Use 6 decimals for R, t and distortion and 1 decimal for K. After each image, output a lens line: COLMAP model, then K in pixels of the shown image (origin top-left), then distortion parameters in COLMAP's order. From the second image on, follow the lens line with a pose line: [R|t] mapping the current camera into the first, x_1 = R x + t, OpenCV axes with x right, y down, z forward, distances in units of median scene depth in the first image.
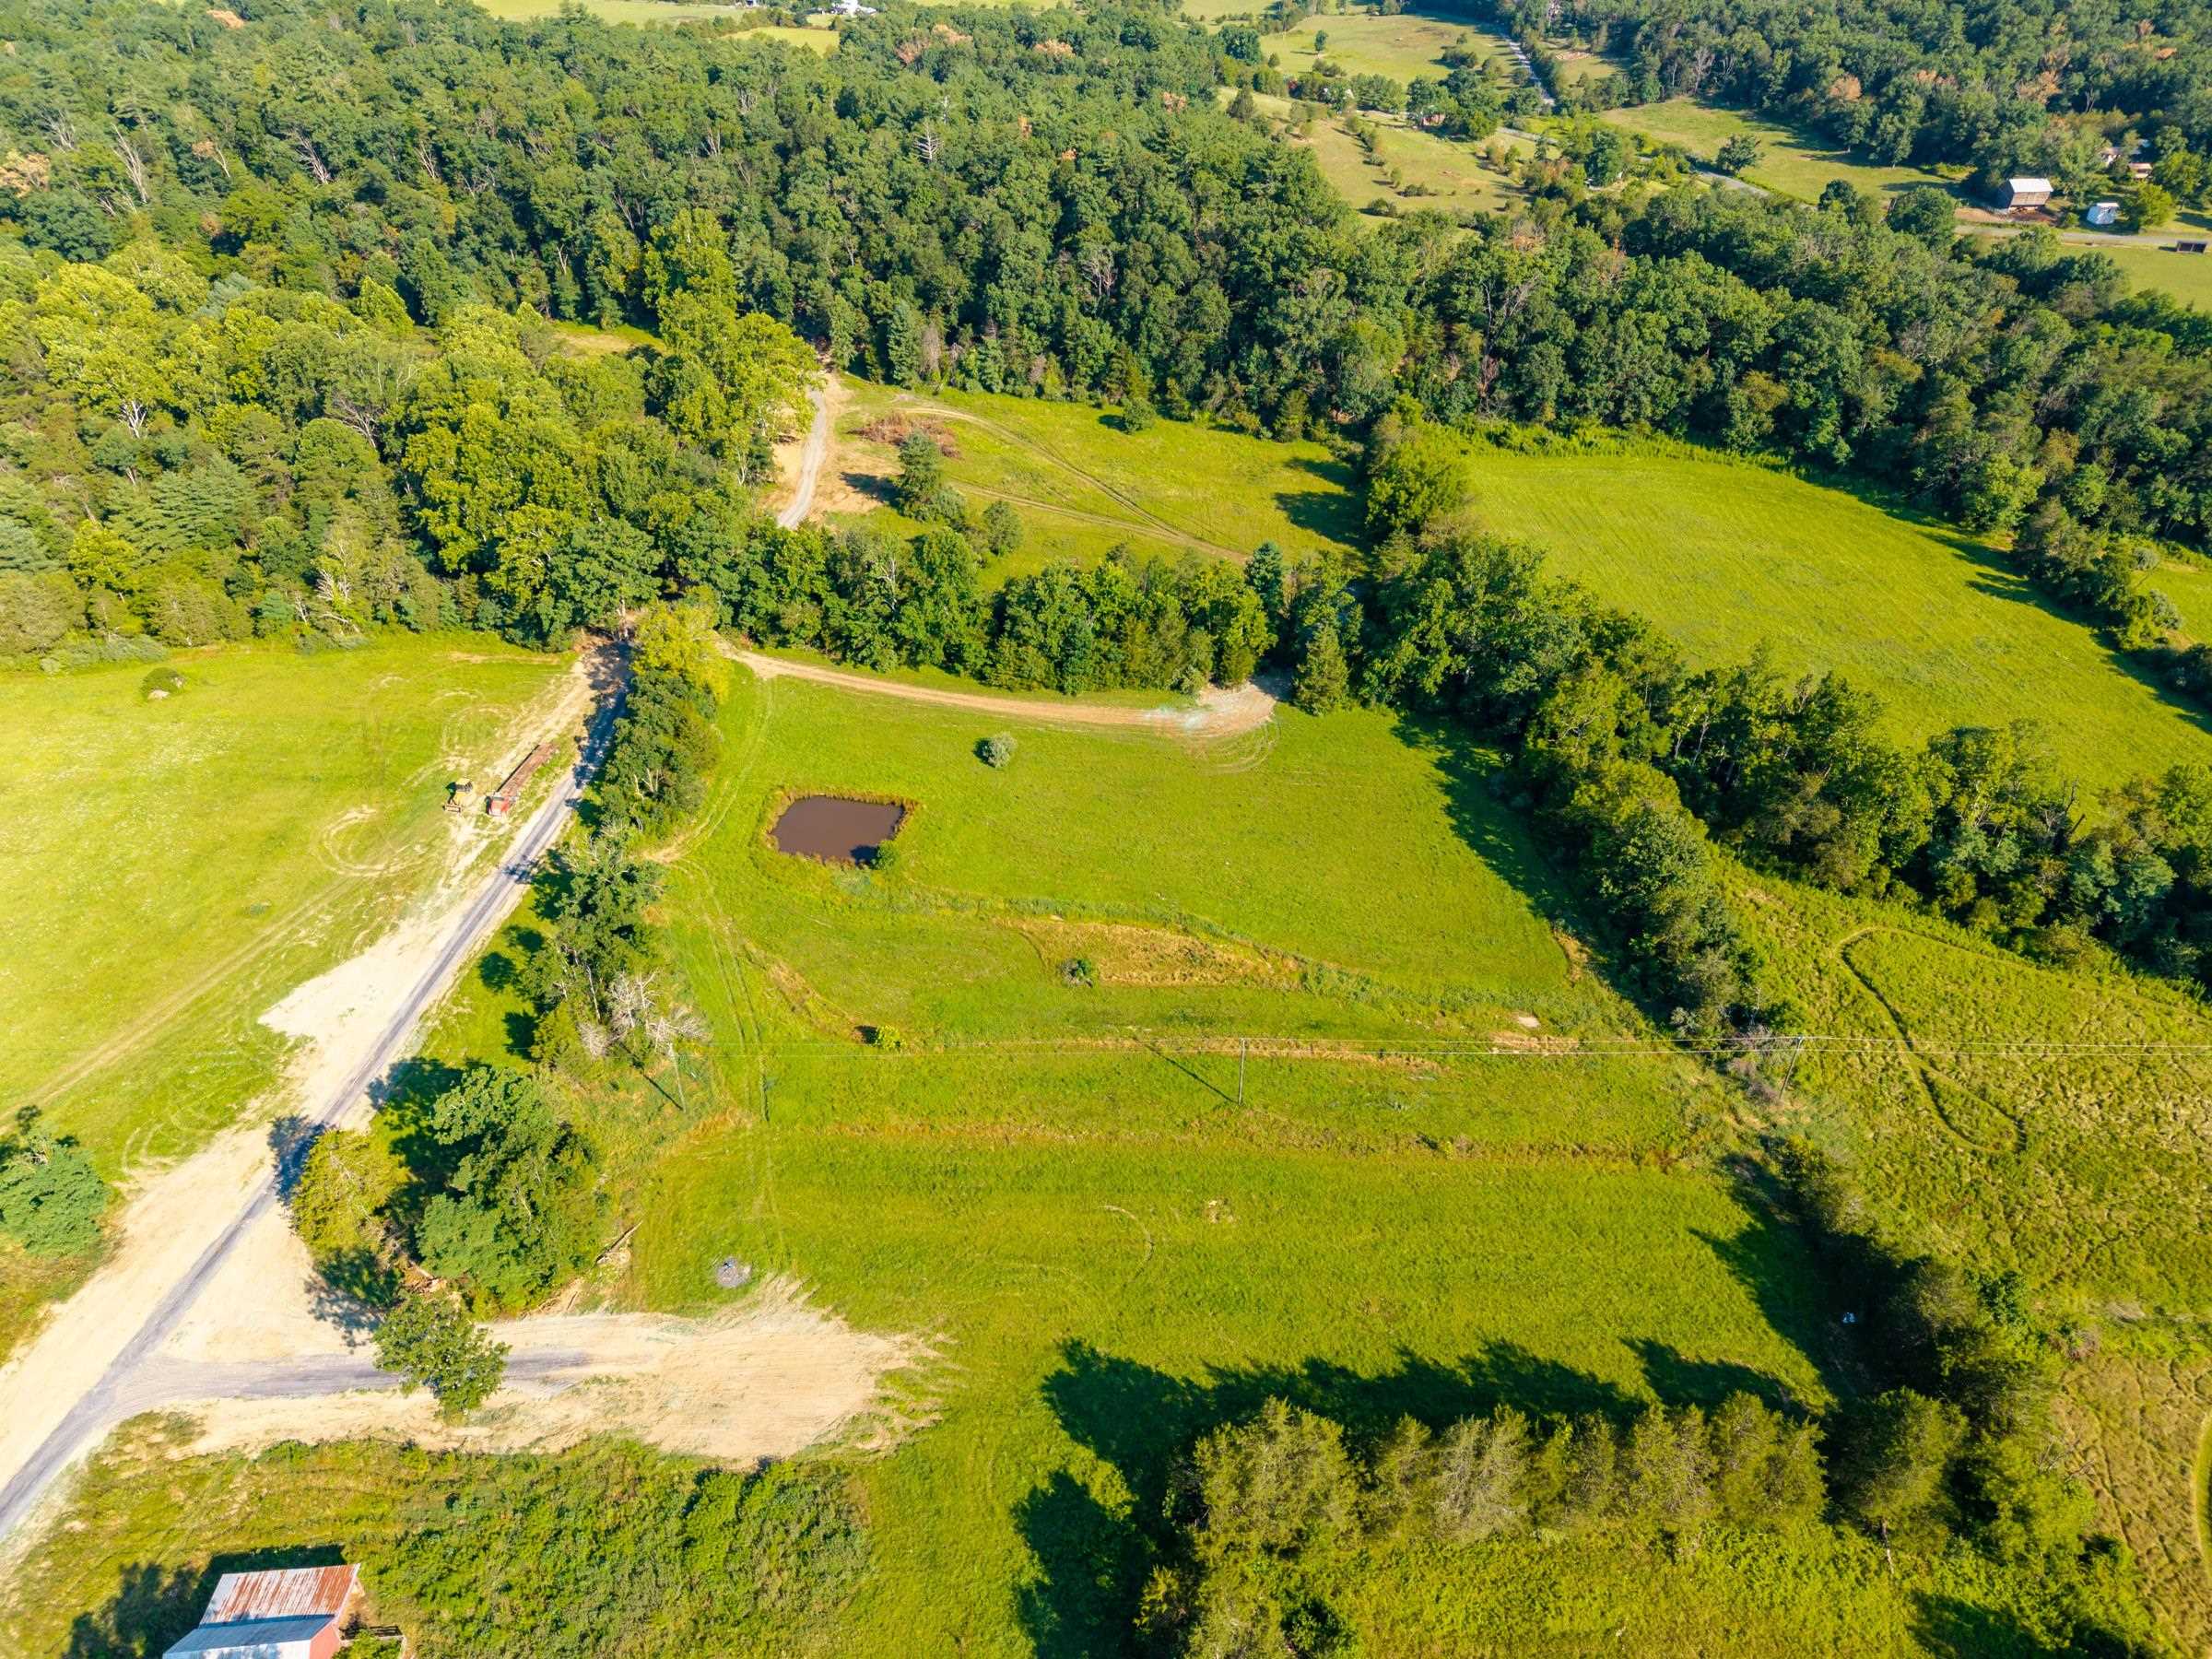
lens RADIAL K [[1468.7, 0, 1097.2], [0, 1468.7, 827.1], [0, 0, 1]] dist [0.041220, -0.016124]
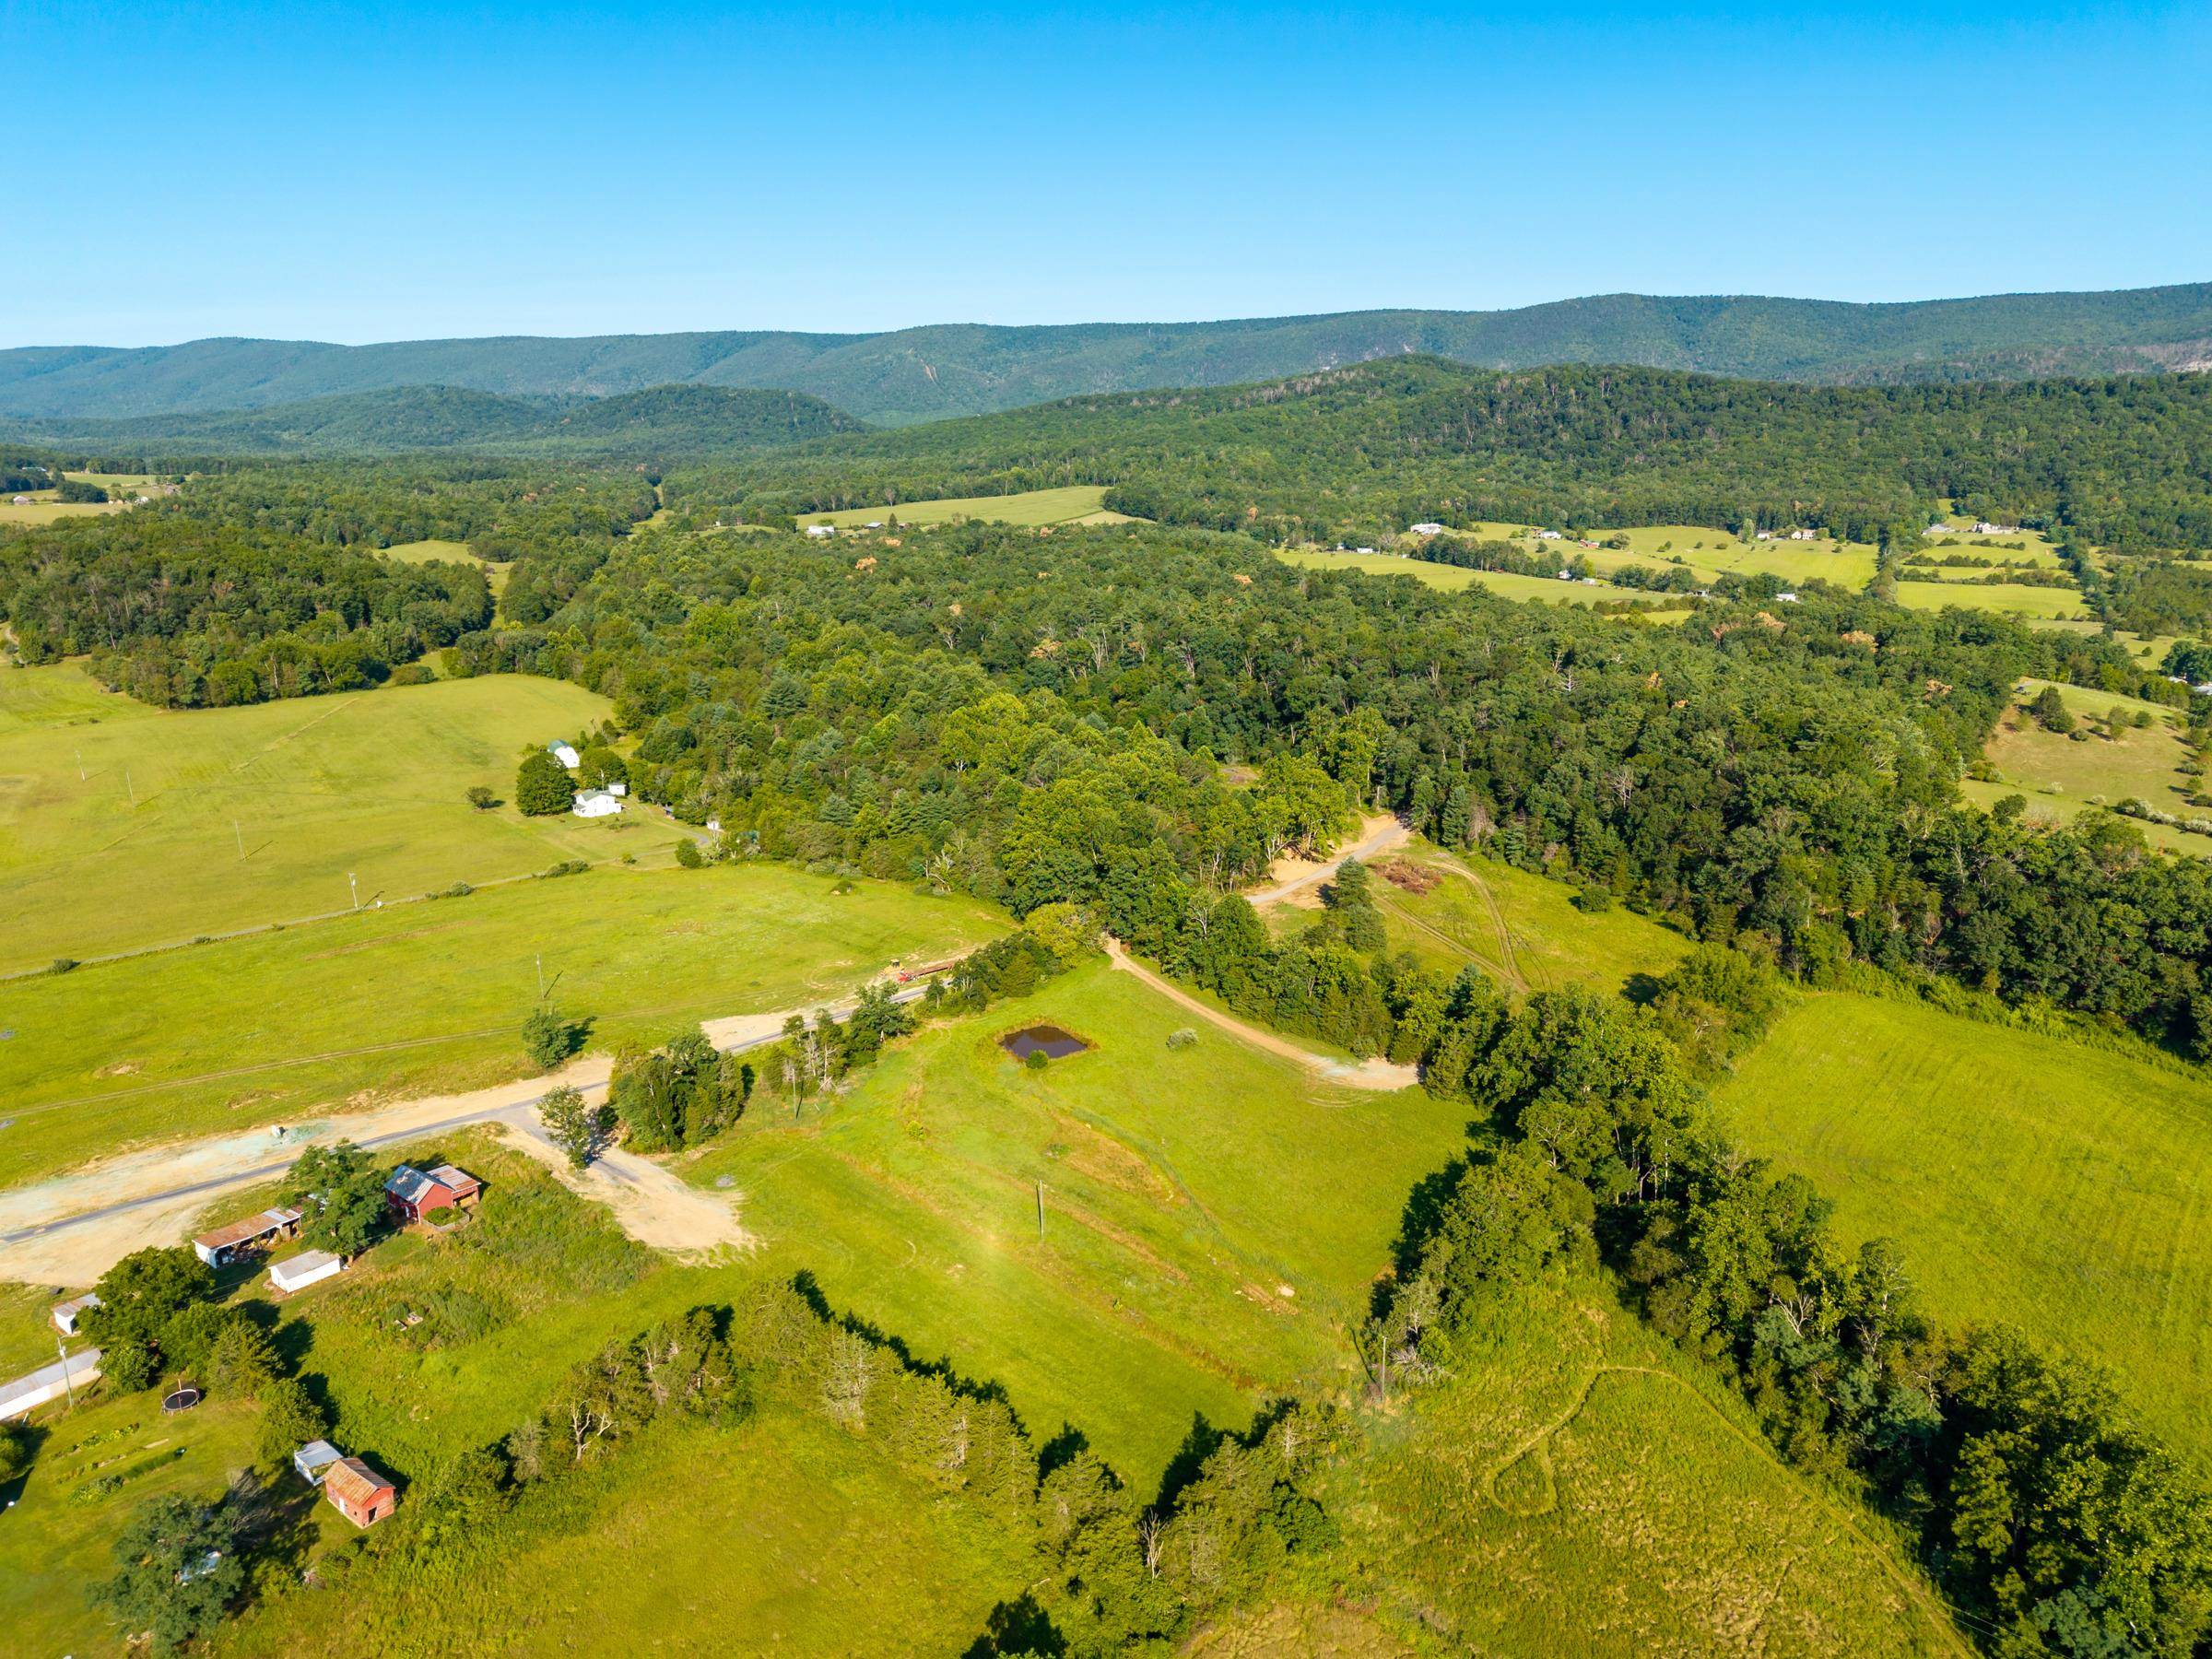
lens RADIAL K [[1468.7, 0, 1101.0], [0, 1468.7, 832.0], [0, 0, 1]] dist [0.041220, -0.016124]
pose [[0.747341, 0.170144, -0.642287, 0.478383], [-0.376064, 0.905241, -0.197773, 0.045895], [0.547774, 0.389345, 0.740509, -0.085295]]
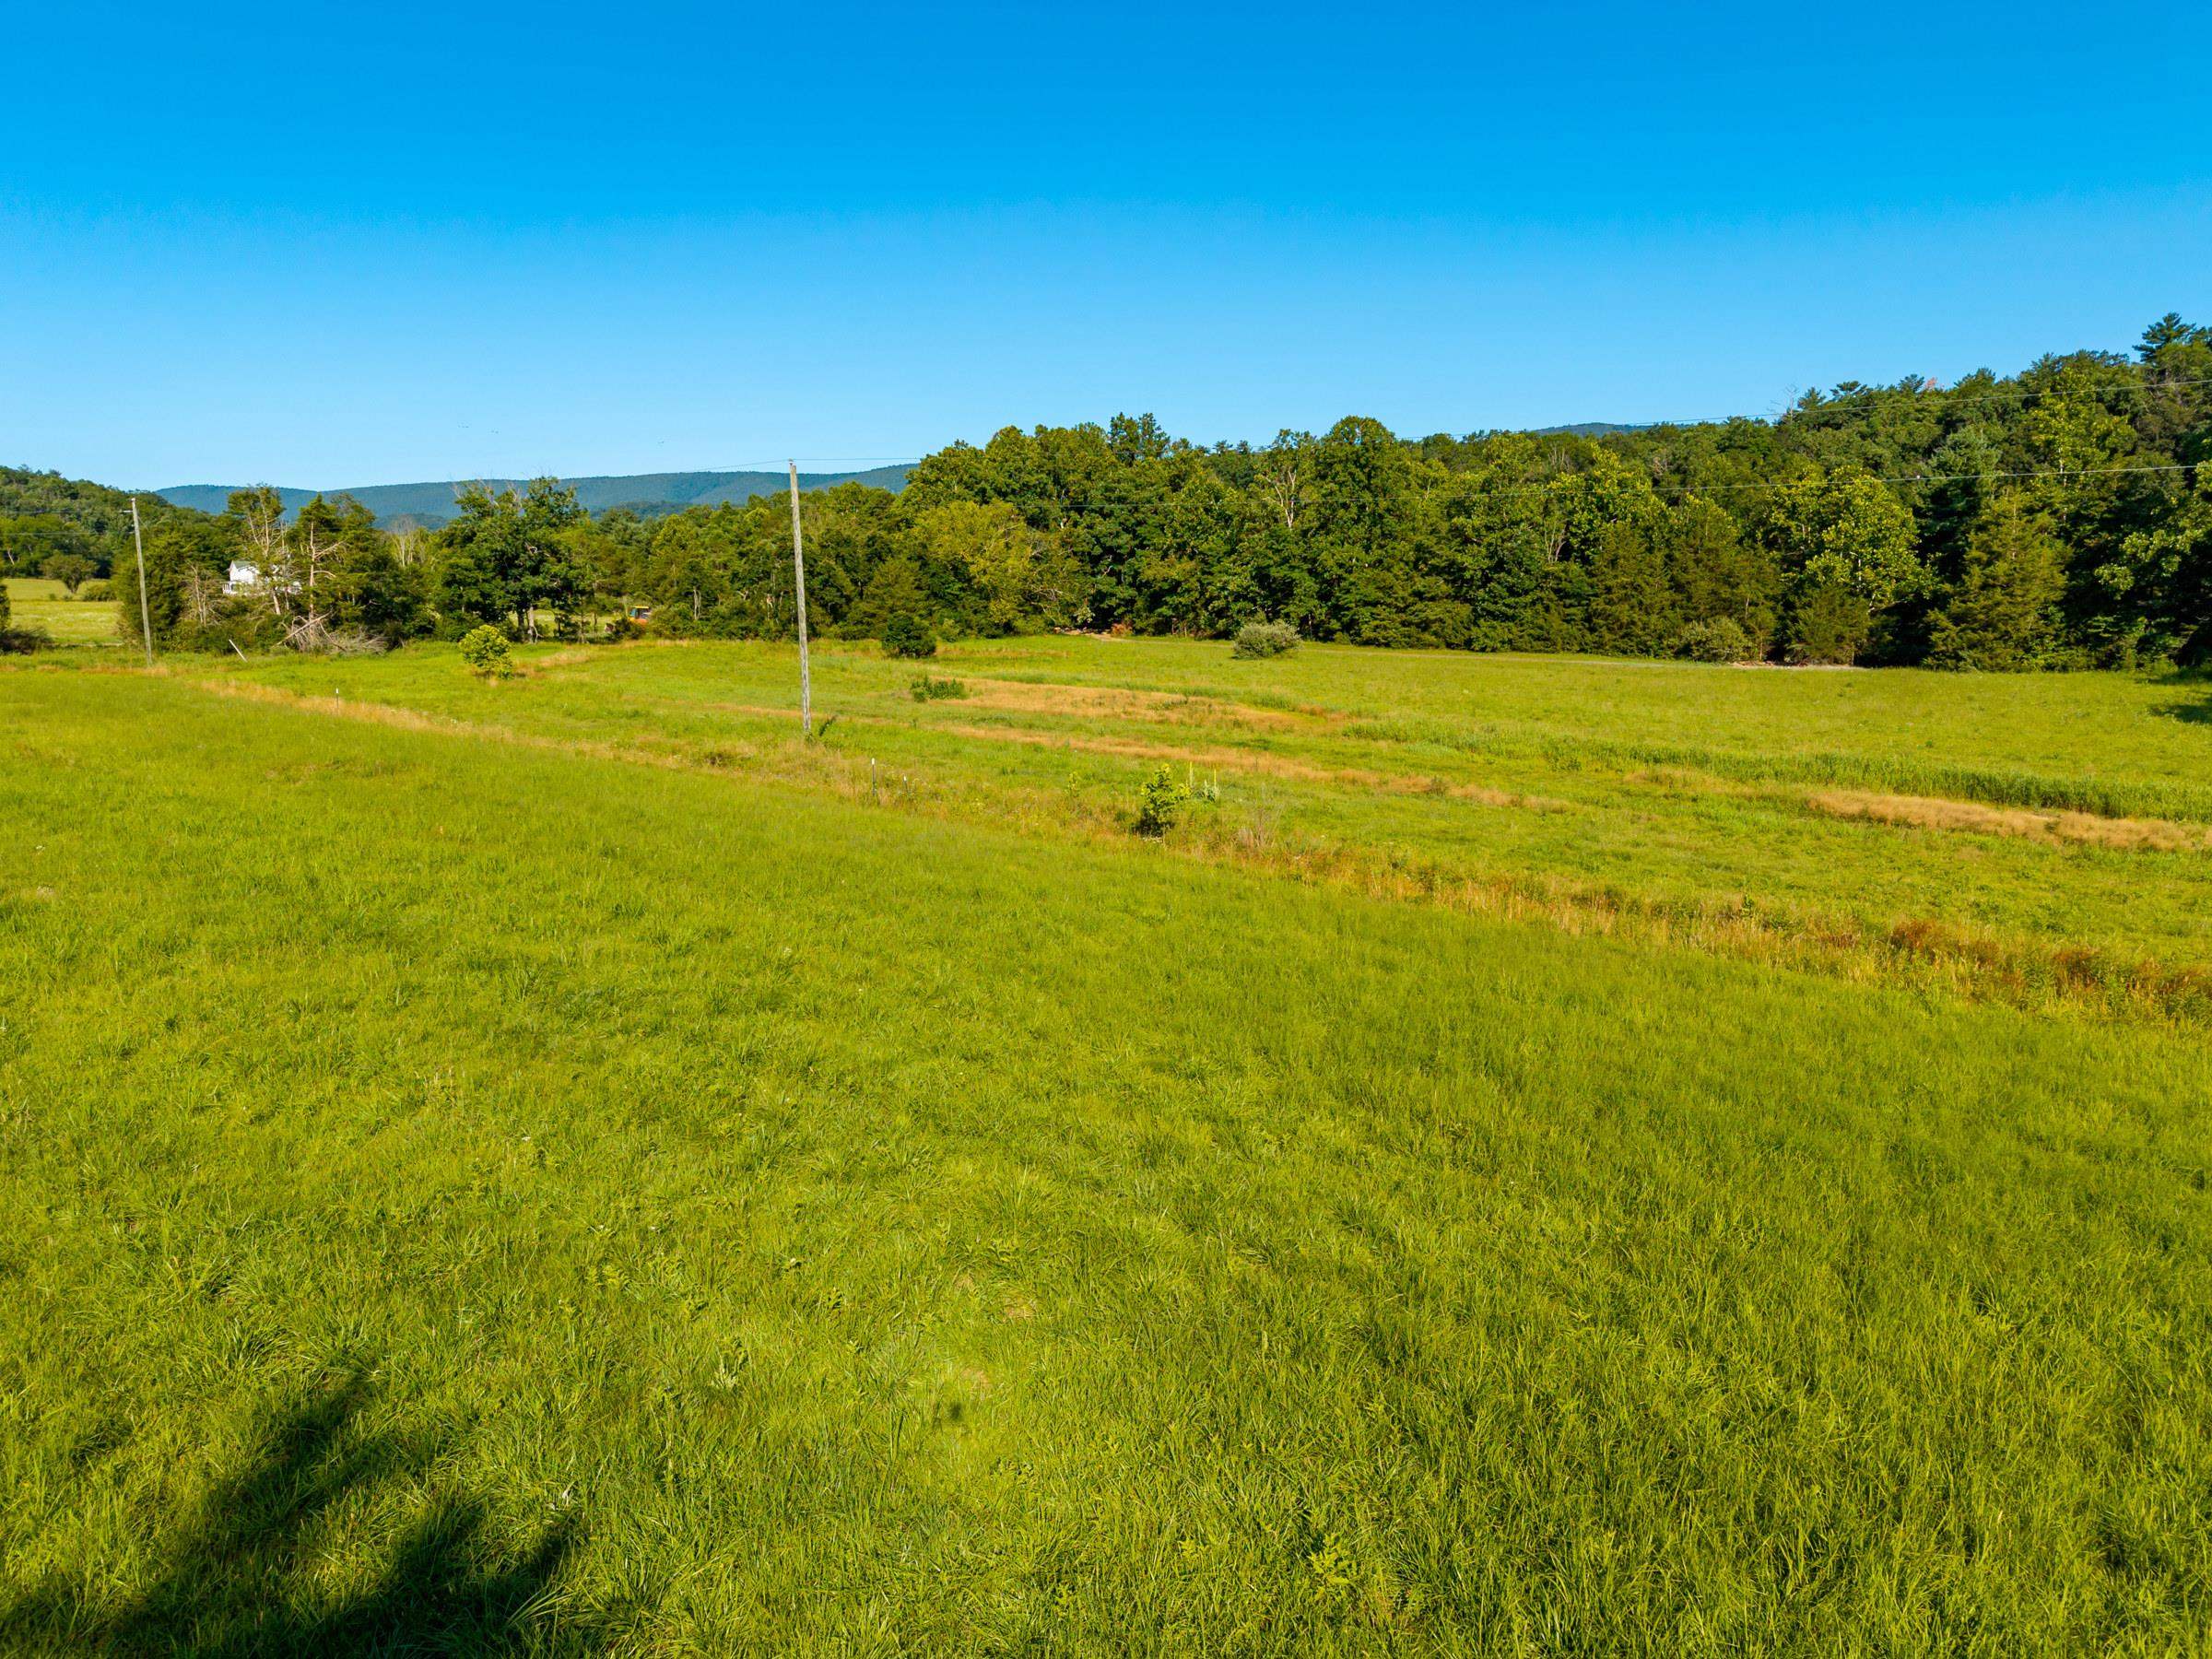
lens RADIAL K [[1468.7, 0, 1101.5], [0, 1468.7, 837.8], [0, 0, 1]] dist [0.041220, -0.016124]
pose [[0.756831, 0.092442, -0.647040, 0.170387], [-0.360560, 0.884744, -0.295337, 0.136961], [0.545164, 0.456817, 0.702933, 0.400046]]
